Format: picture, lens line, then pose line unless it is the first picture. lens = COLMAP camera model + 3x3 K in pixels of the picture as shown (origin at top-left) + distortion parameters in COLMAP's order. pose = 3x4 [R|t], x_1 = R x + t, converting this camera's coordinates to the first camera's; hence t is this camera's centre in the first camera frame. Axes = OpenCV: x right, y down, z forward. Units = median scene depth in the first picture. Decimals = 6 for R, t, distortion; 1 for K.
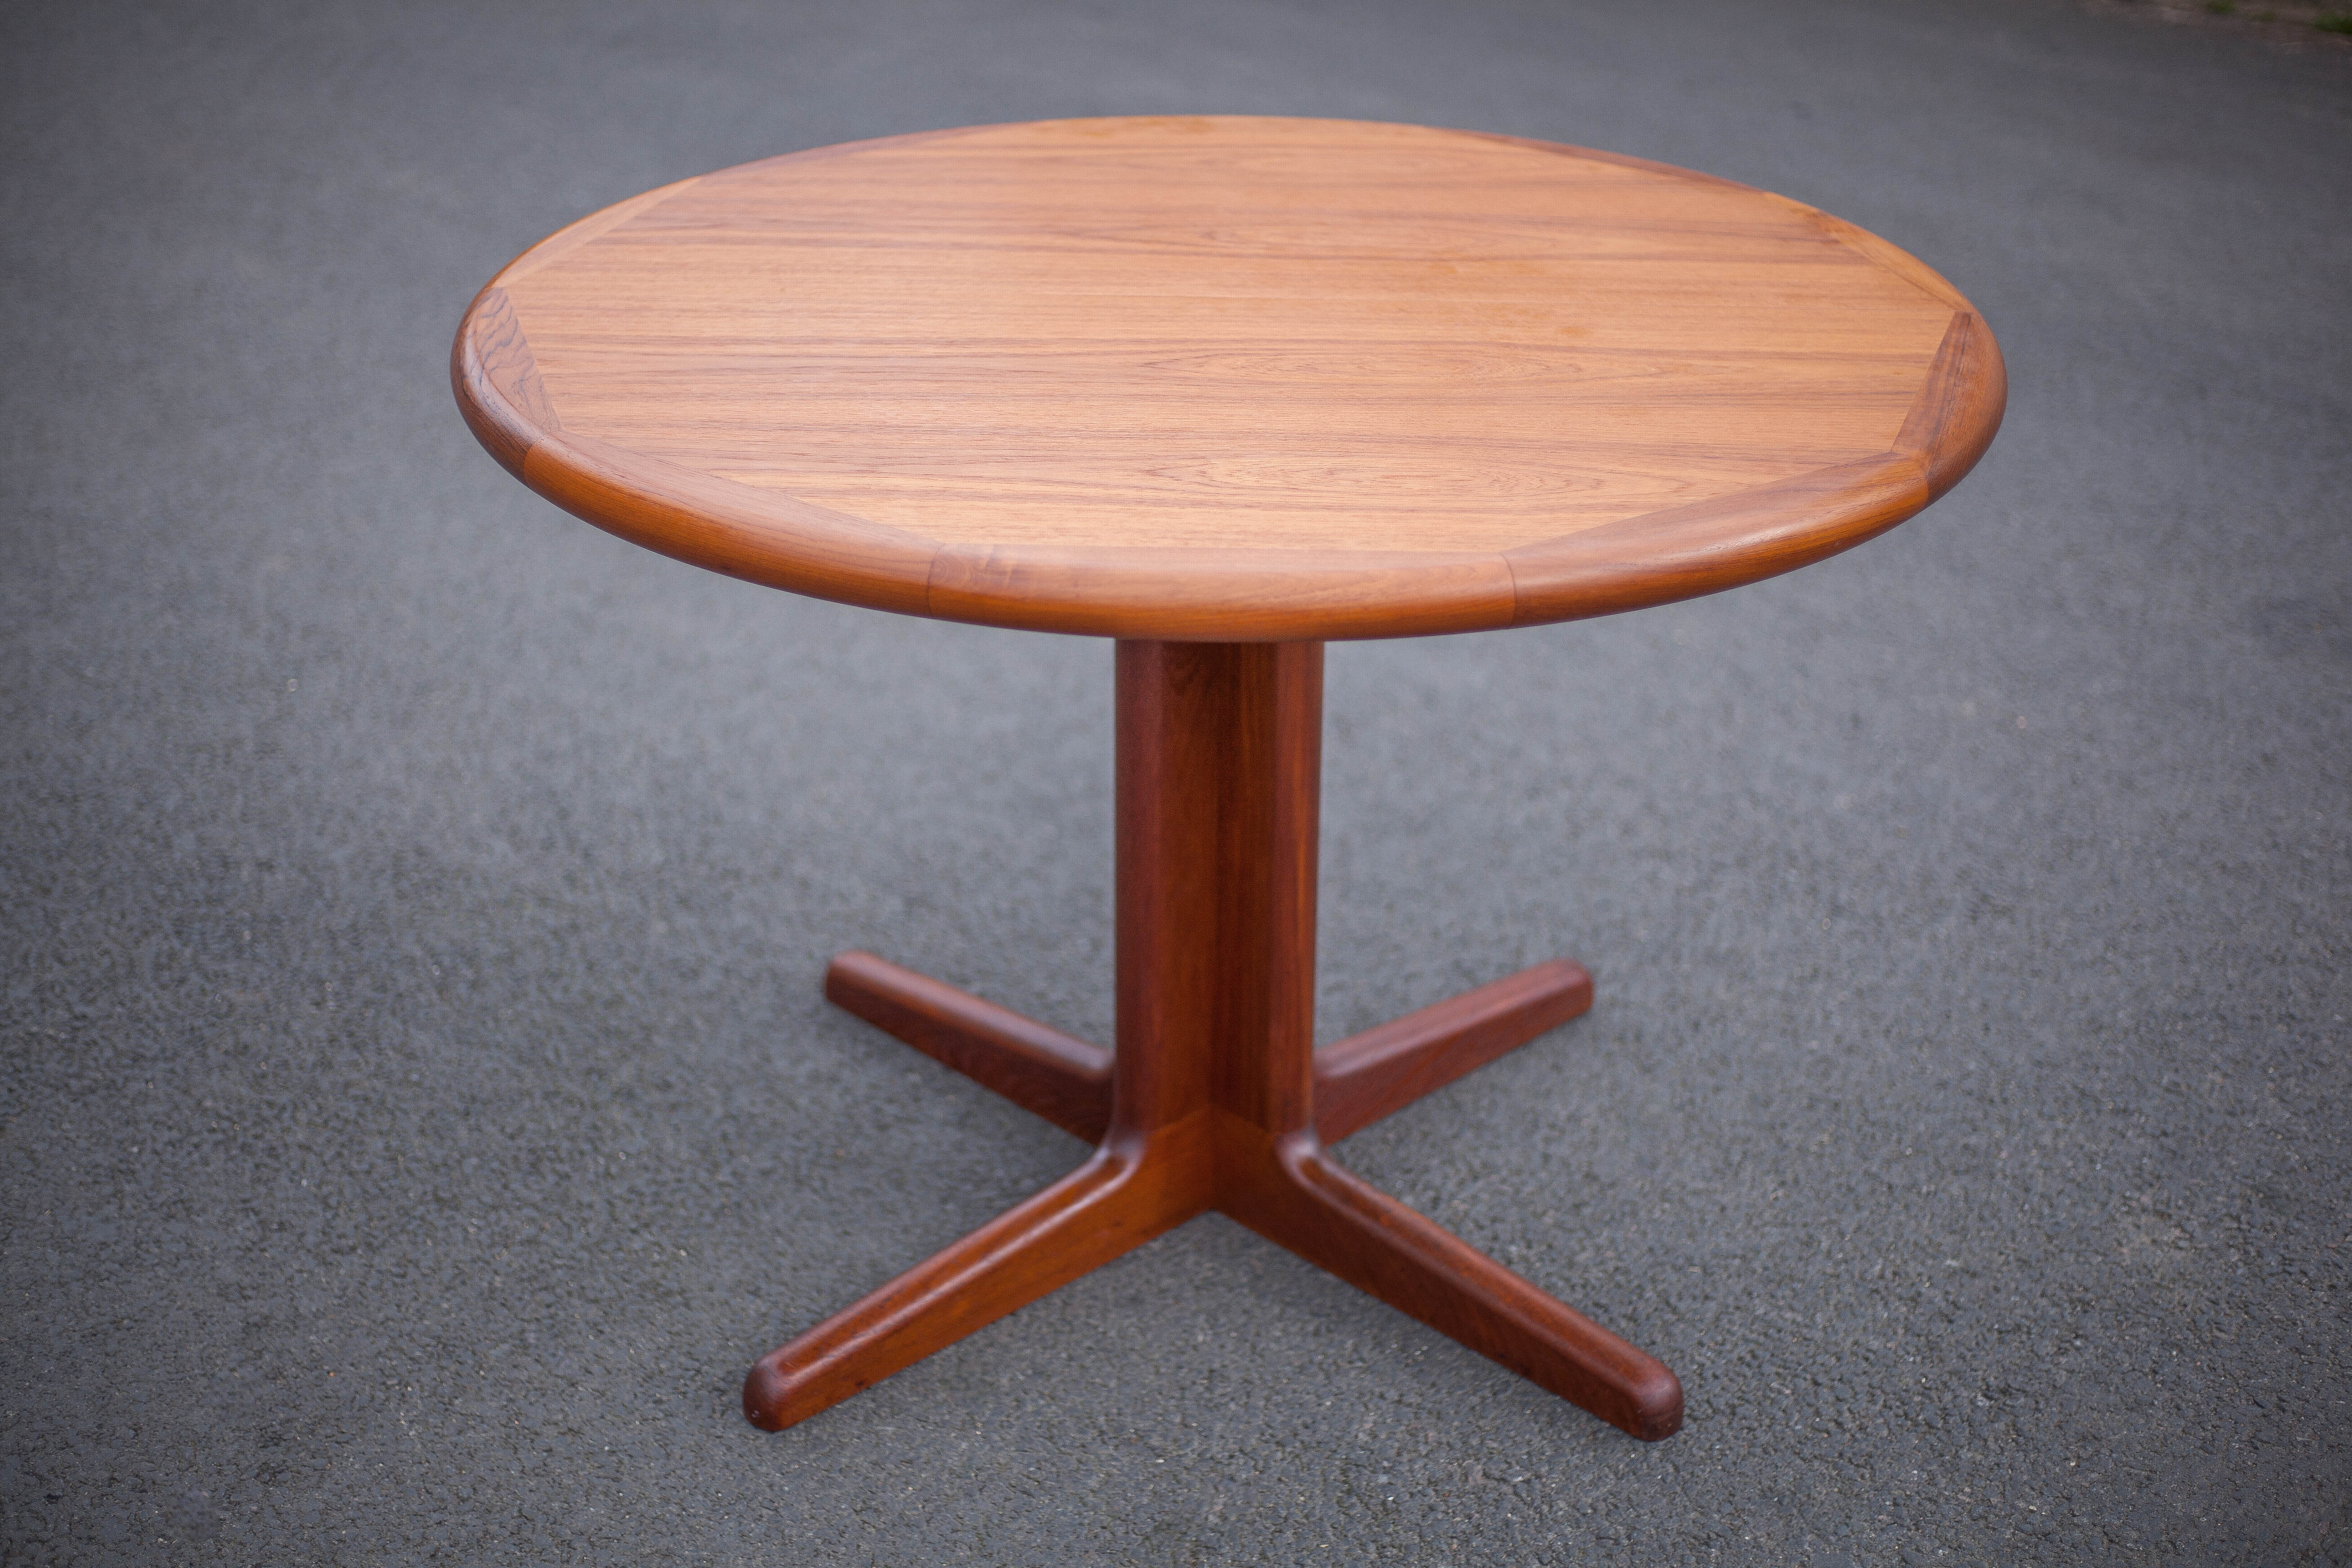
lens RADIAL K [[3544.8, 0, 1214.3], [0, 3544.8, 771.4], [0, 0, 1]] dist [-0.113976, -0.014824]
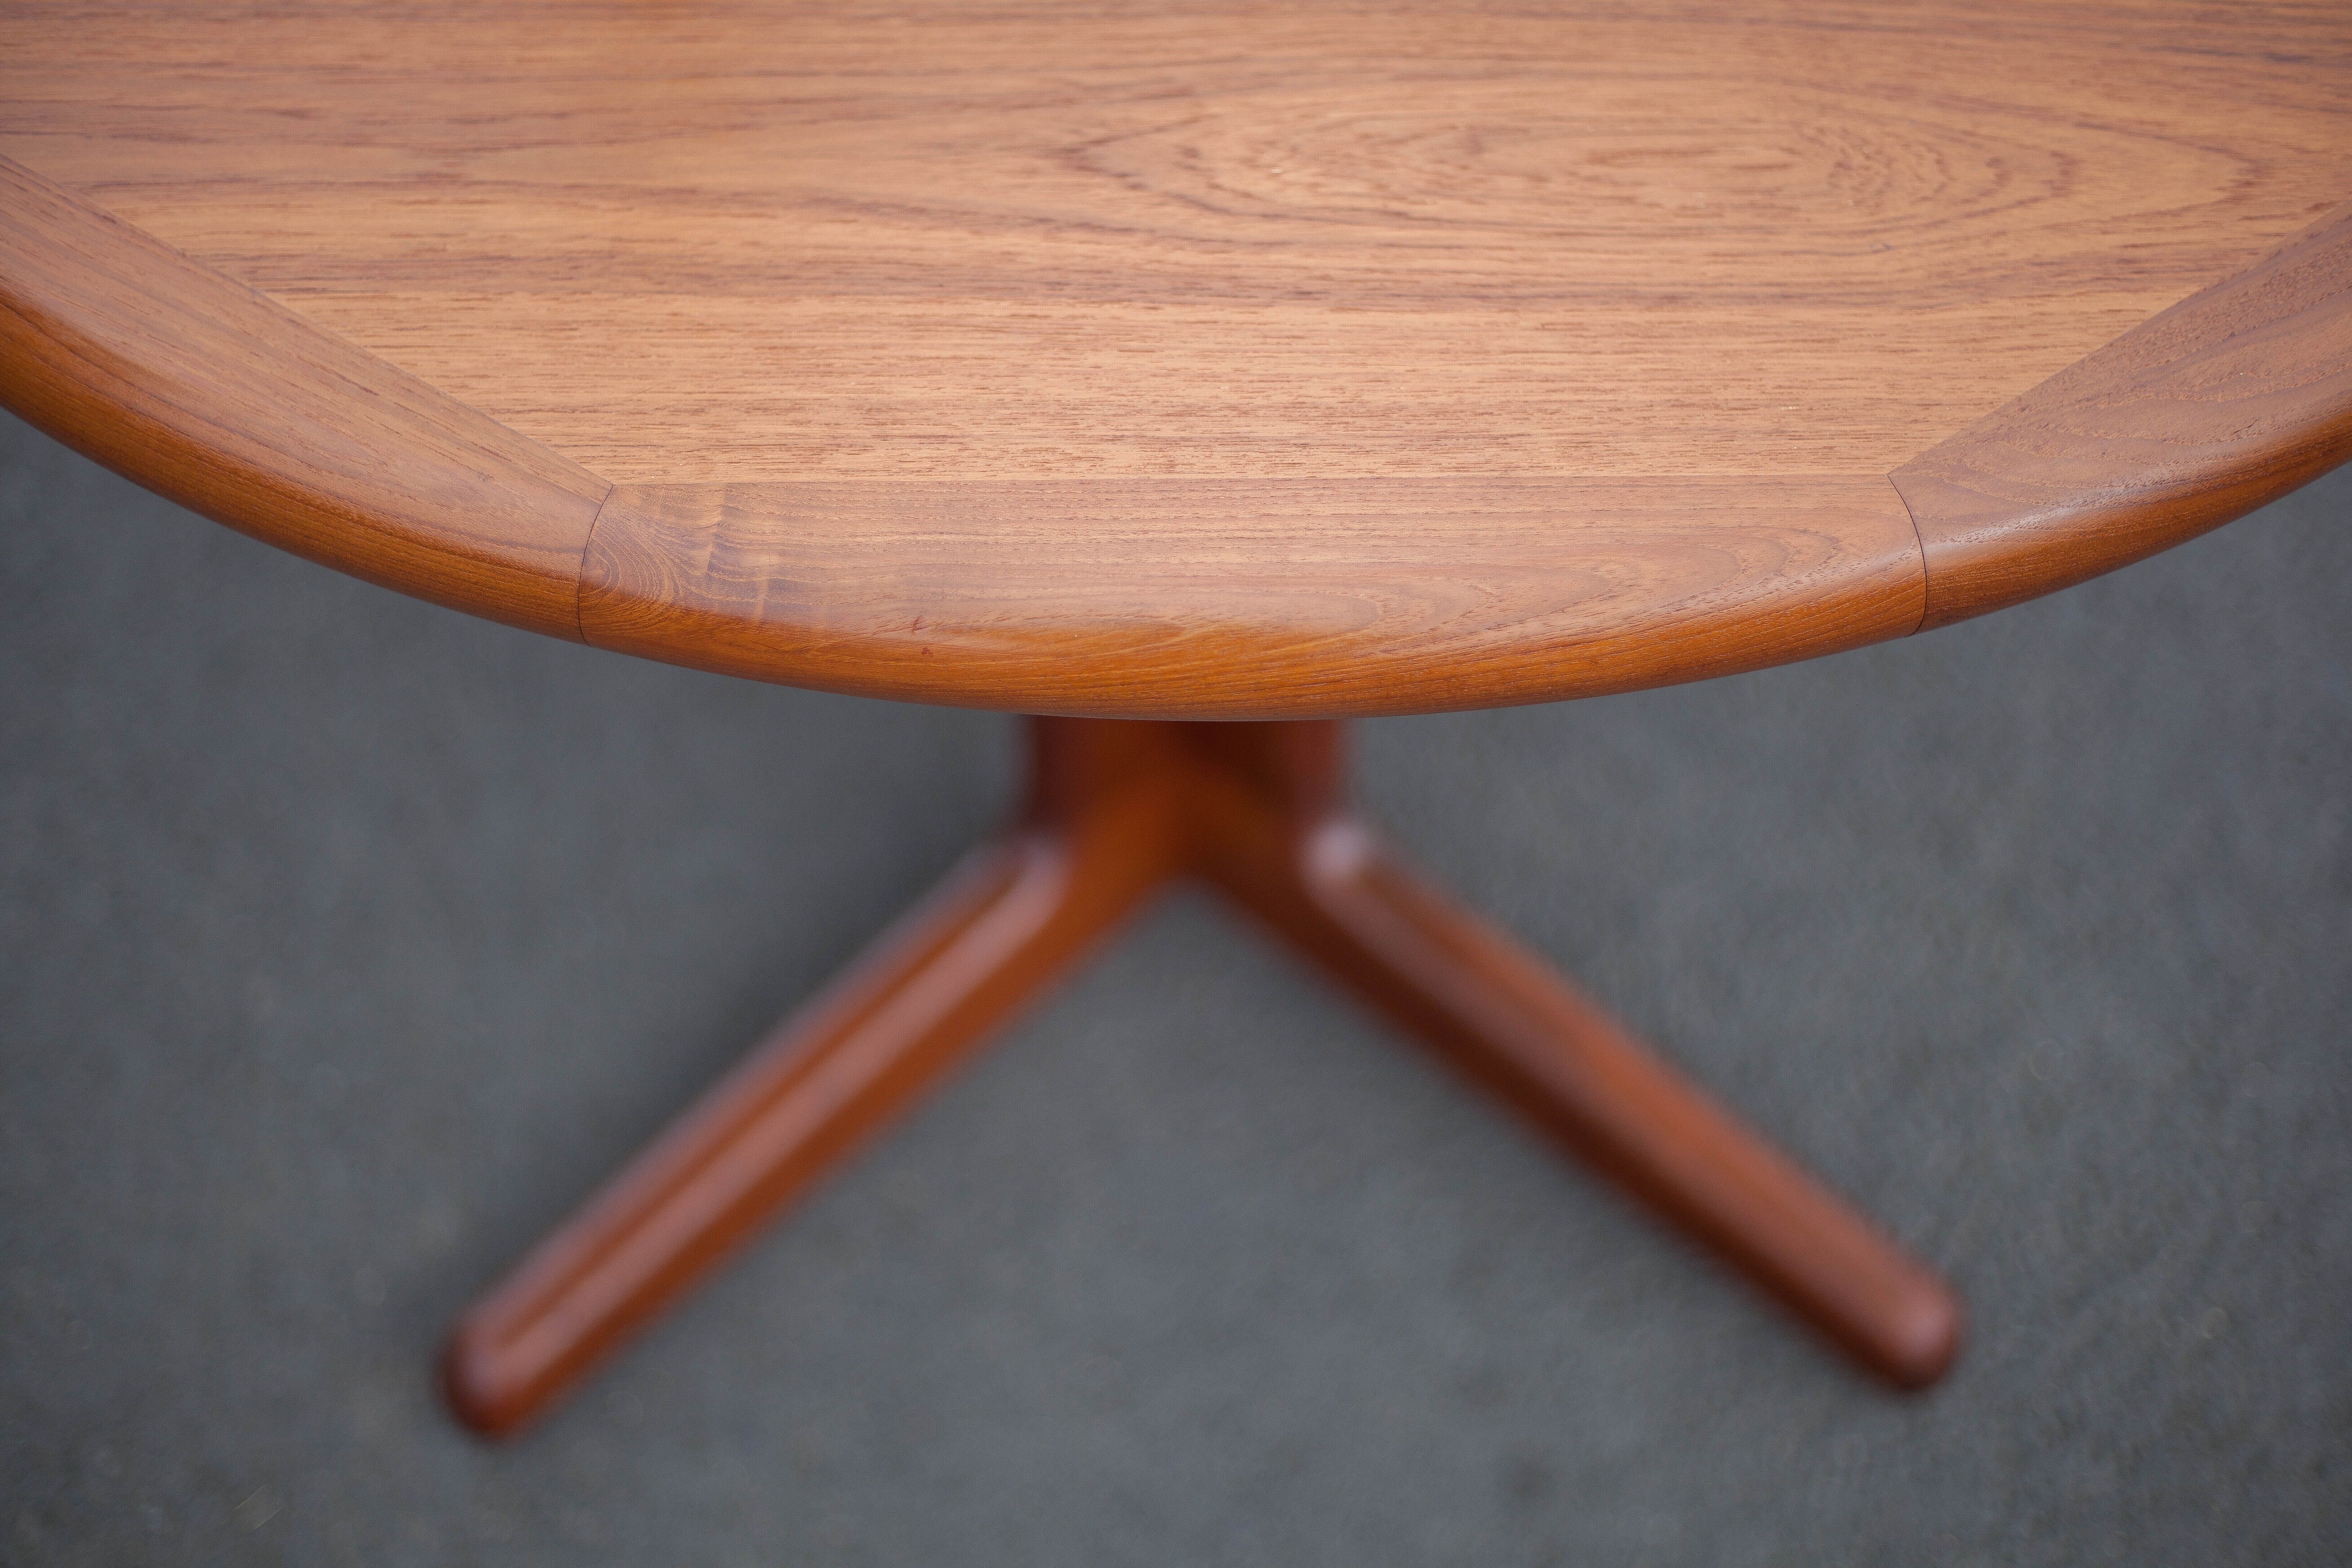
lens RADIAL K [[3544.8, 0, 1214.3], [0, 3544.8, 771.4], [0, 0, 1]] dist [-0.113976, -0.014824]
pose [[0.999248, -0.027678, 0.027137, -0.014624], [0.013460, 0.904295, 0.426696, -0.204909], [-0.036350, -0.426010, 0.903988, 0.564512]]
